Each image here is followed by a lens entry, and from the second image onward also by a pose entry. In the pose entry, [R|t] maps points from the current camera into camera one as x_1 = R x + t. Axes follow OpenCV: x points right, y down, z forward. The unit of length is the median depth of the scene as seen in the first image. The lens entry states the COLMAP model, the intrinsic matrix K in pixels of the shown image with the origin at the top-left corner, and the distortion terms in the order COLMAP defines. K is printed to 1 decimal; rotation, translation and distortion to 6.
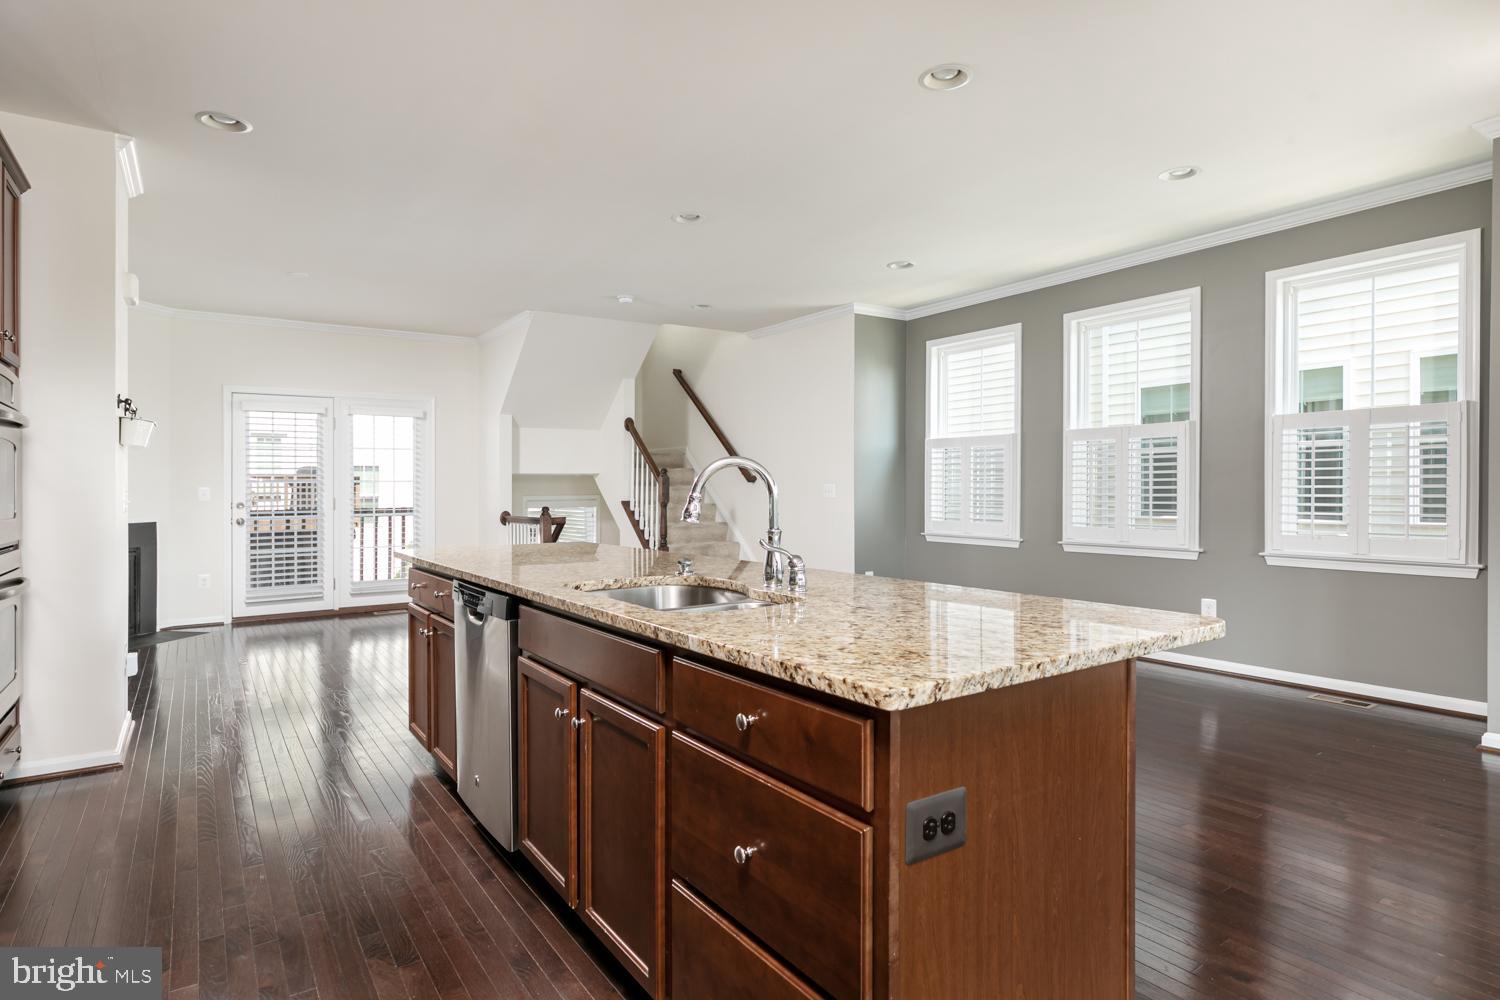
lens RADIAL K [[810.7, 0, 747.2], [0, 810.7, 491.3], [0, 0, 1]] dist [0.006442, -0.002632]
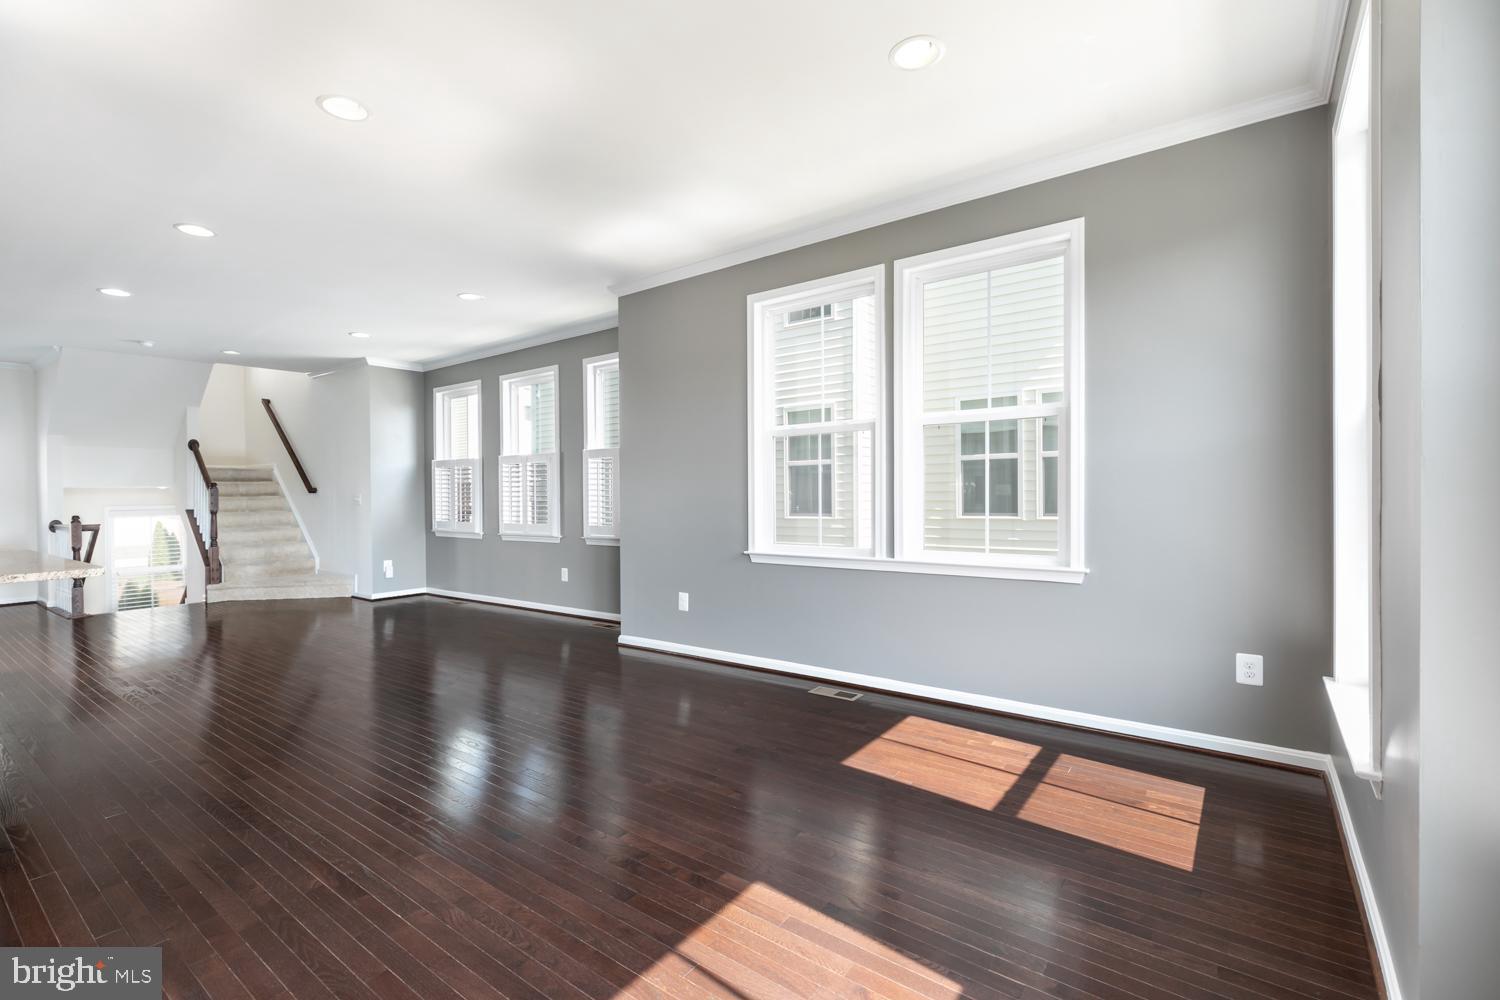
lens RADIAL K [[672.7, 0, 751.9], [0, 672.7, 504.2], [0, 0, 1]] dist [0.004268, -0.001545]
pose [[0.946498, -0.011149, 0.322516, 0.461765], [0.008577, 0.999919, 0.009394, 0.002083], [-0.322594, -0.006125, 0.946518, -0.300993]]
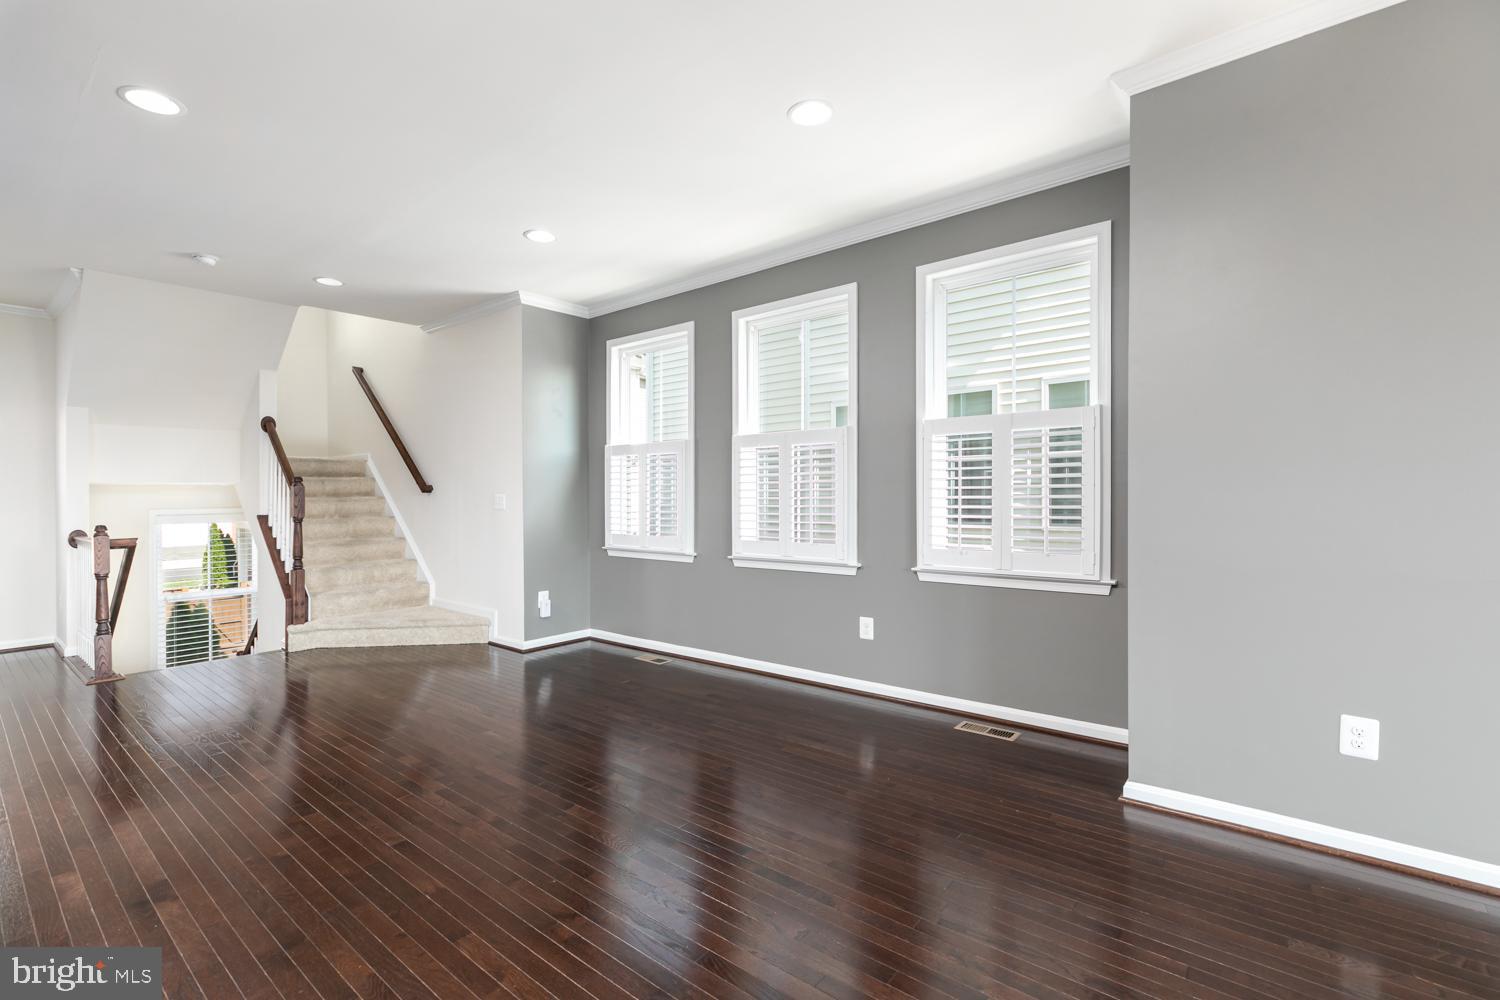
lens RADIAL K [[672.7, 0, 753.3], [0, 672.7, 499.5], [0, 0, 1]] dist [0.004268, -0.001545]
pose [[0.960039, -0.006809, 0.279785, 0.212543], [0.006244, 0.999976, 0.002910, -0.005714], [-0.279798, -0.001047, 0.960058, 0.274057]]
